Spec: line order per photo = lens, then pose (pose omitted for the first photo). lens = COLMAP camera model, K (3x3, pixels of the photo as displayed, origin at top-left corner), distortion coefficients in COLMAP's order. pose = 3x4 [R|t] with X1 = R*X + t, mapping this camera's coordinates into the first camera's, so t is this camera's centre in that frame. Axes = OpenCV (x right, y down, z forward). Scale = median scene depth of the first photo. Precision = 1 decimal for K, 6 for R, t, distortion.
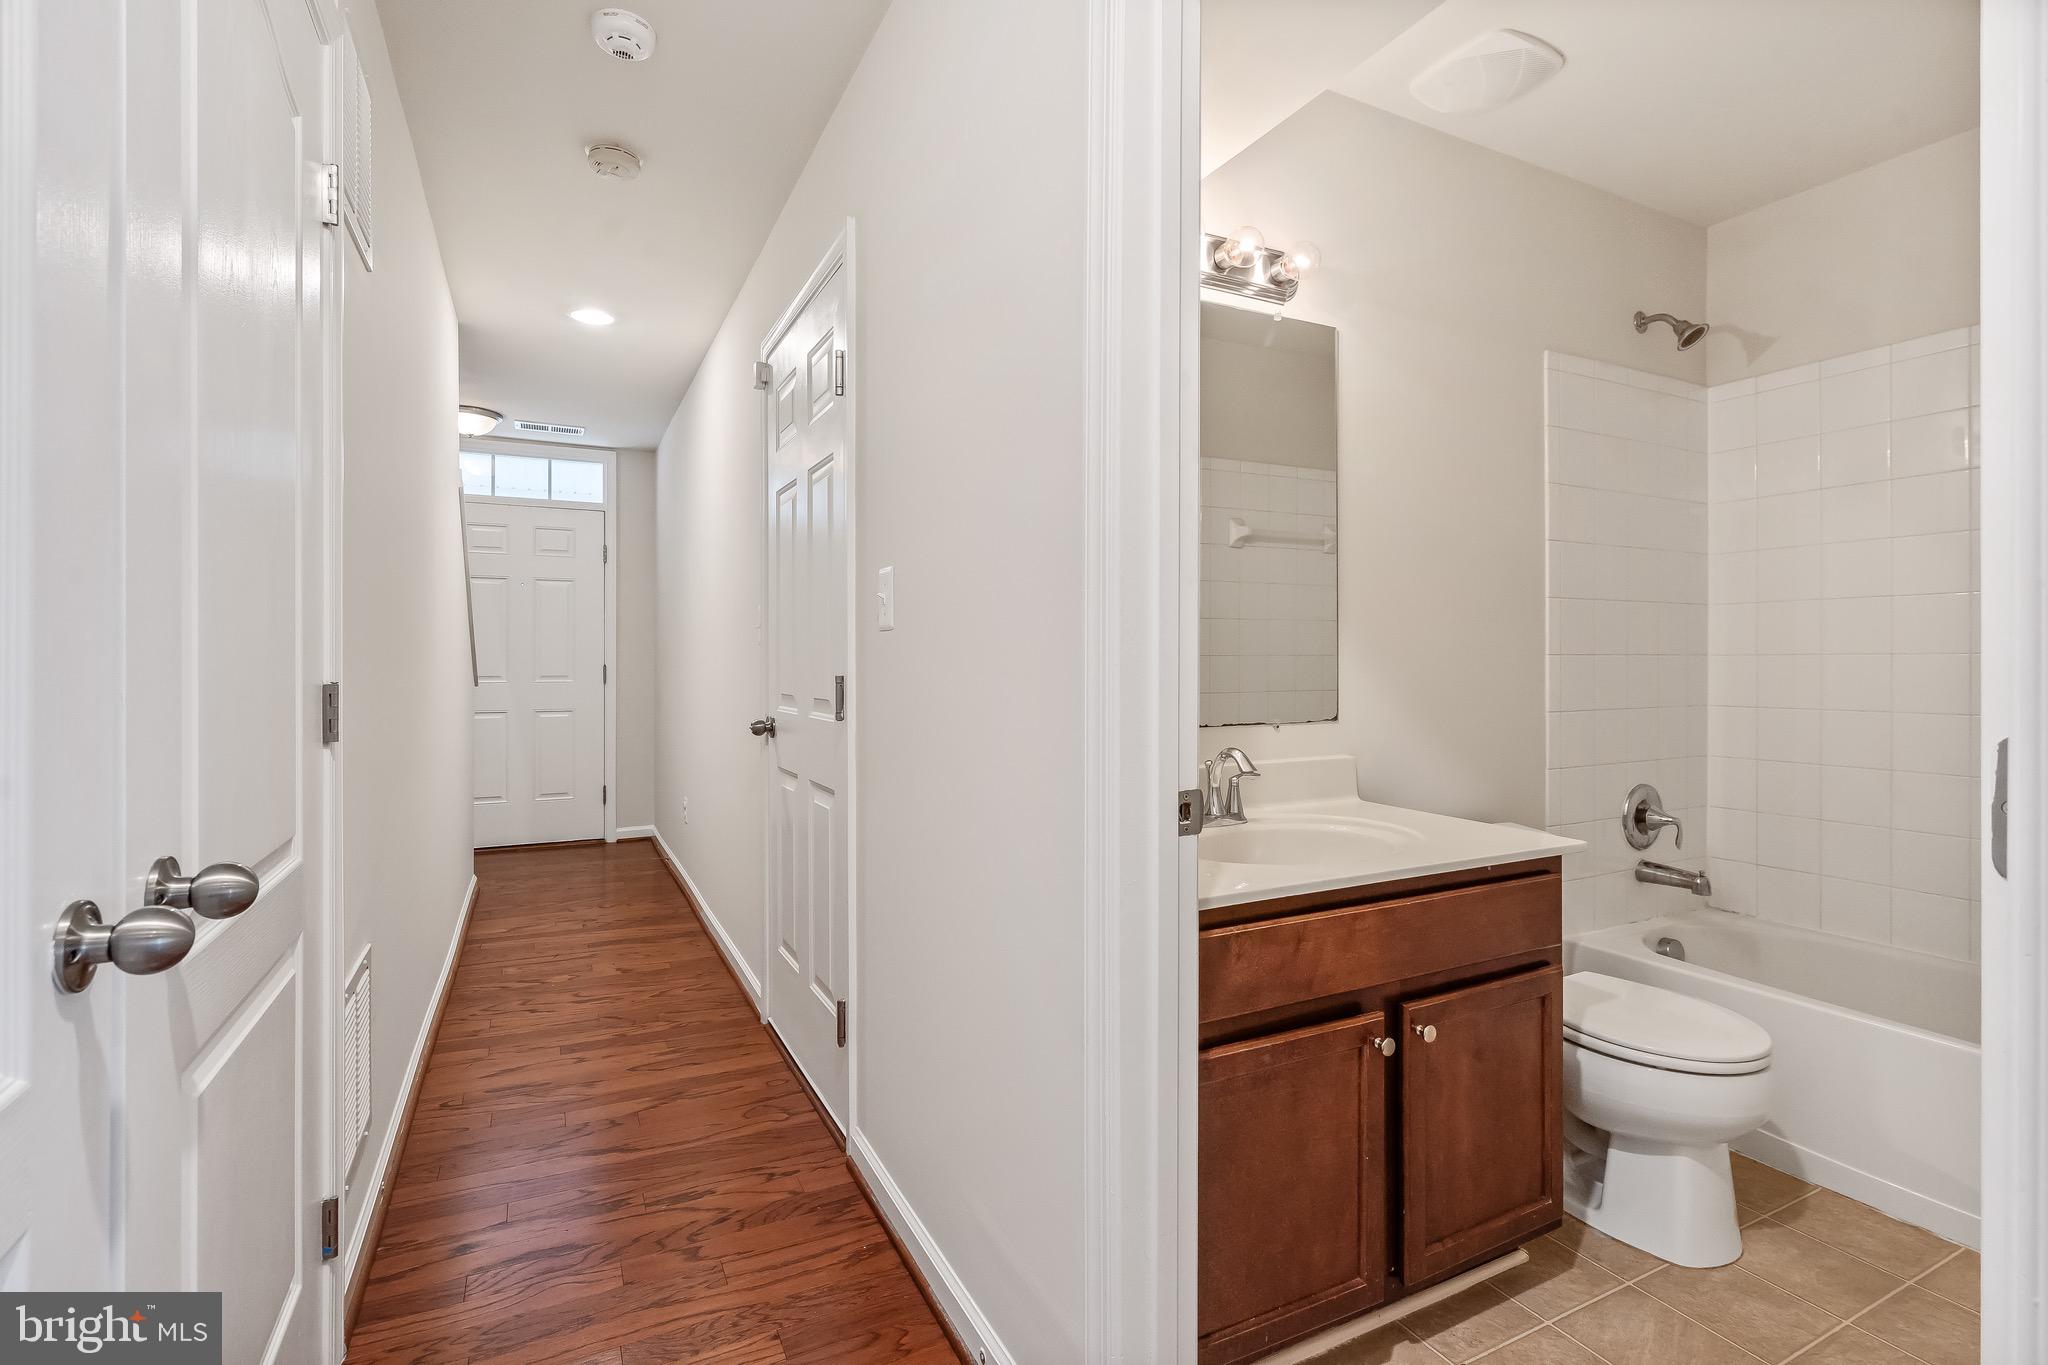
lens RADIAL K [[938.8, 0, 1012.1], [0, 938.8, 675.3], [0, 0, 1]] dist [-0.003706, -0.000300]
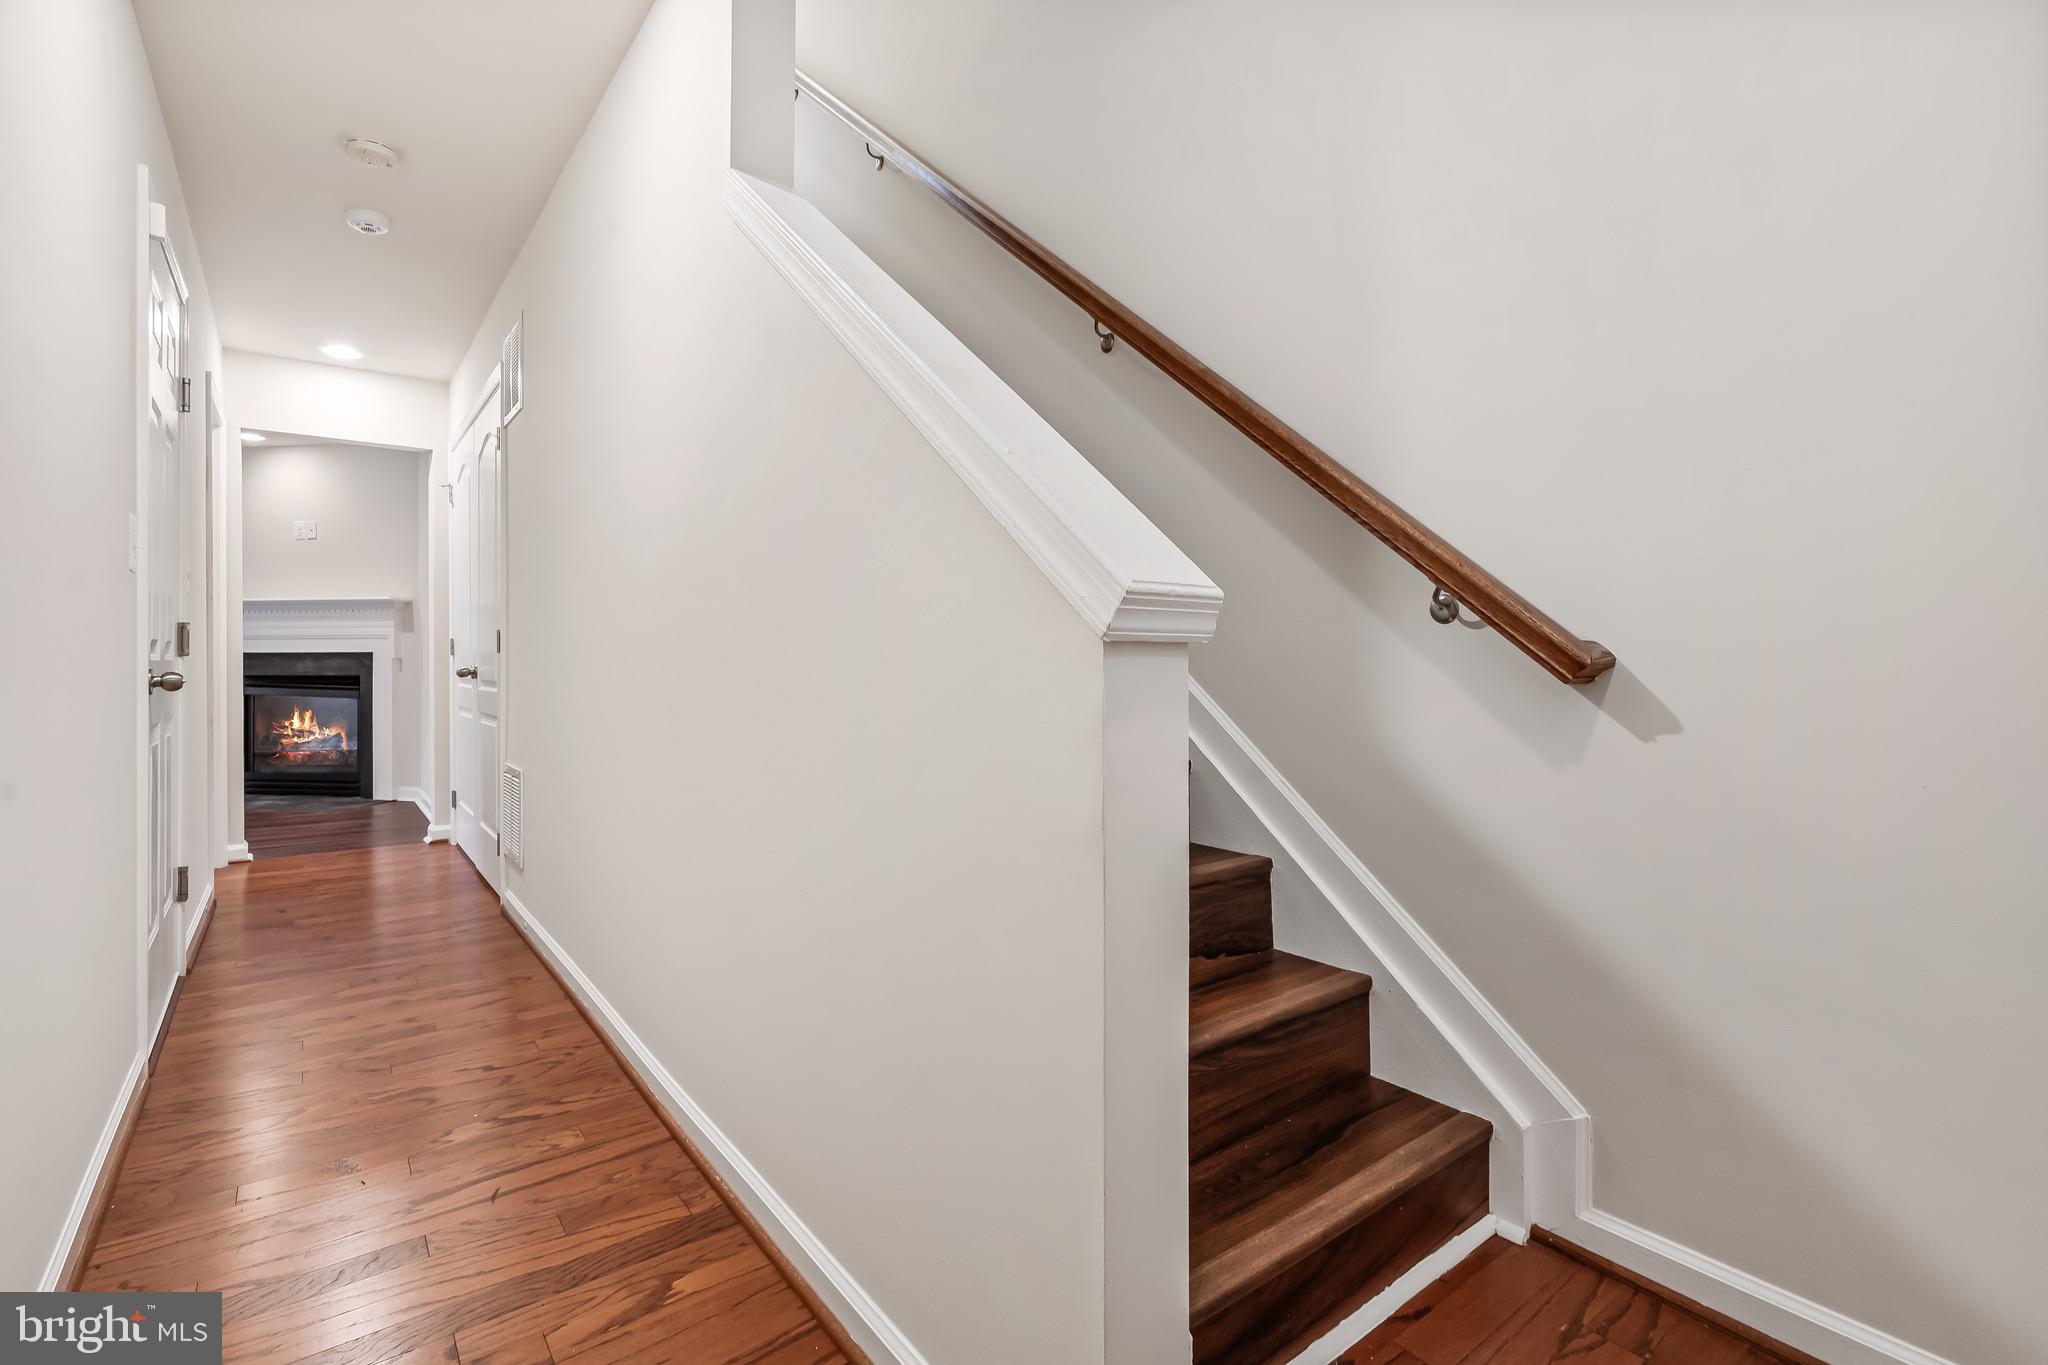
lens RADIAL K [[943.1, 0, 1020.7], [0, 943.1, 658.2], [0, 0, 1]] dist [-0.010220, -0.000016]
pose [[-0.982127, 0.000839, -0.188217, -0.795876], [-0.001829, 0.999900, 0.014000, 0.021941], [0.188210, 0.014094, -0.982028, 1.829192]]
